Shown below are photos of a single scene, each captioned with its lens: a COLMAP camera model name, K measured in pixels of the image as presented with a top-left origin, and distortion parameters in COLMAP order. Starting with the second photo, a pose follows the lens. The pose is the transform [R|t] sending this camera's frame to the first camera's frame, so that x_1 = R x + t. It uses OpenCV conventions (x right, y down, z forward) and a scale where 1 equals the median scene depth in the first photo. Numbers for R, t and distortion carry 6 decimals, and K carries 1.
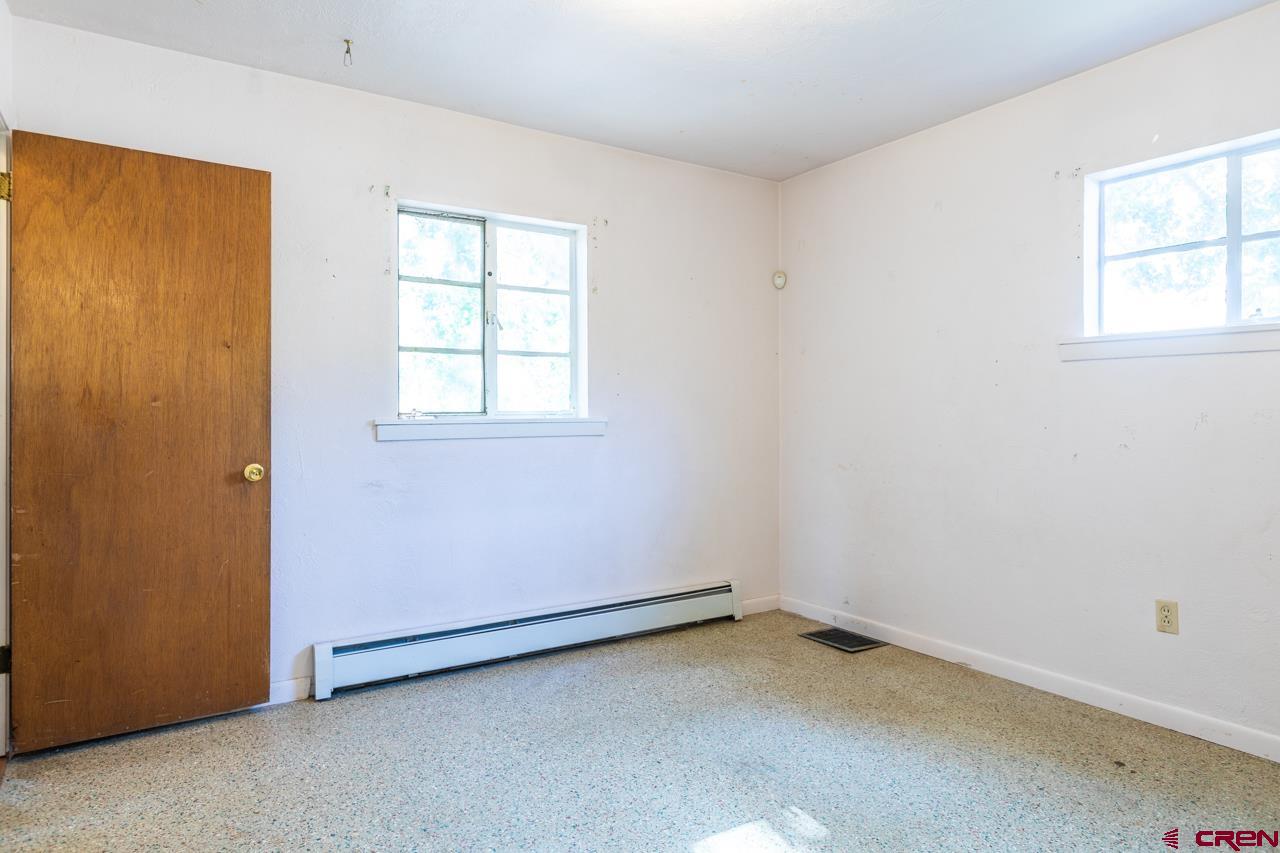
lens RADIAL K [[762.6, 0, 633.8], [0, 762.6, 425.8], [0, 0, 1]] dist [-0.003541, -0.000231]
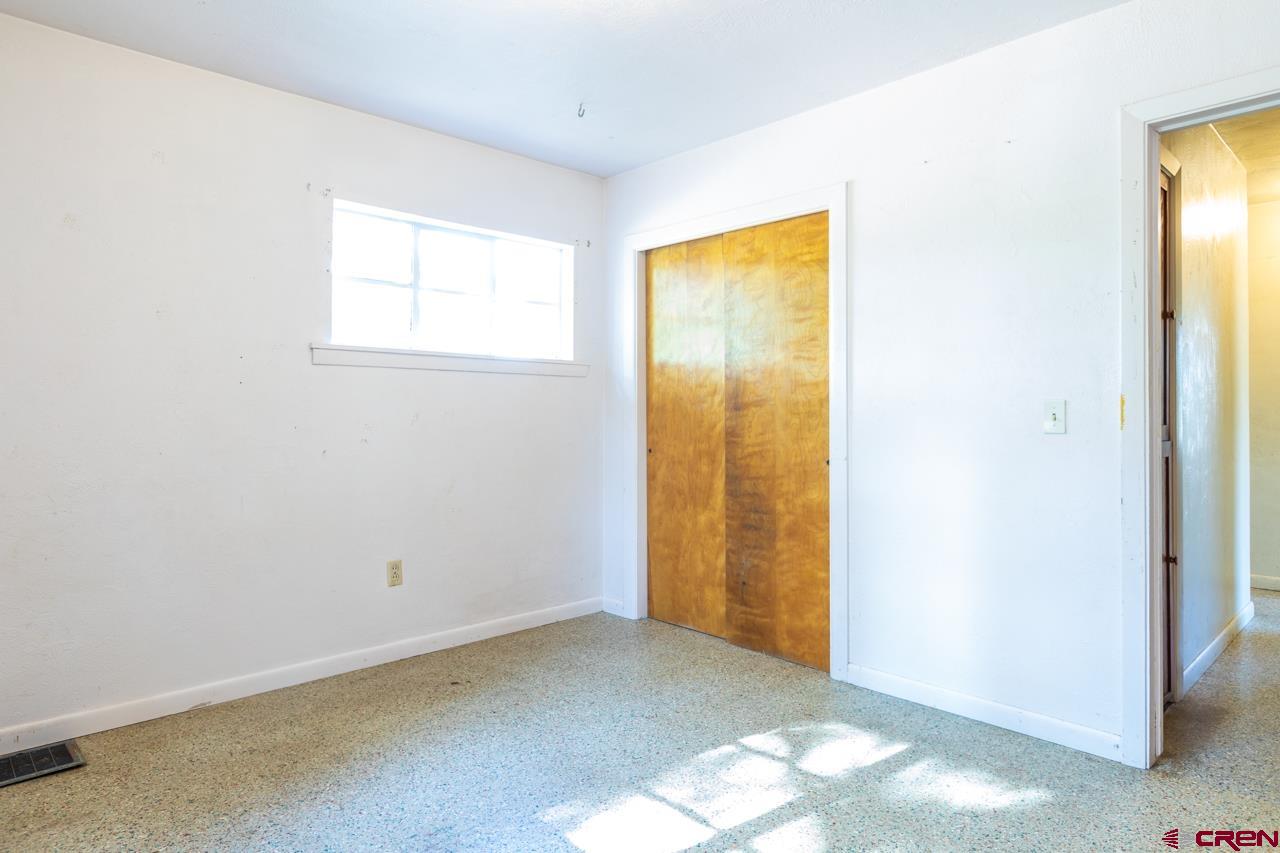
lens RADIAL K [[762.6, 0, 633.6], [0, 762.6, 417.8], [0, 0, 1]] dist [-0.003541, -0.000231]
pose [[-0.189164, -0.008688, 0.981907, -0.588196], [0.015665, 0.999807, 0.011864, -0.016454], [-0.981821, 0.017626, -0.188991, 0.797452]]
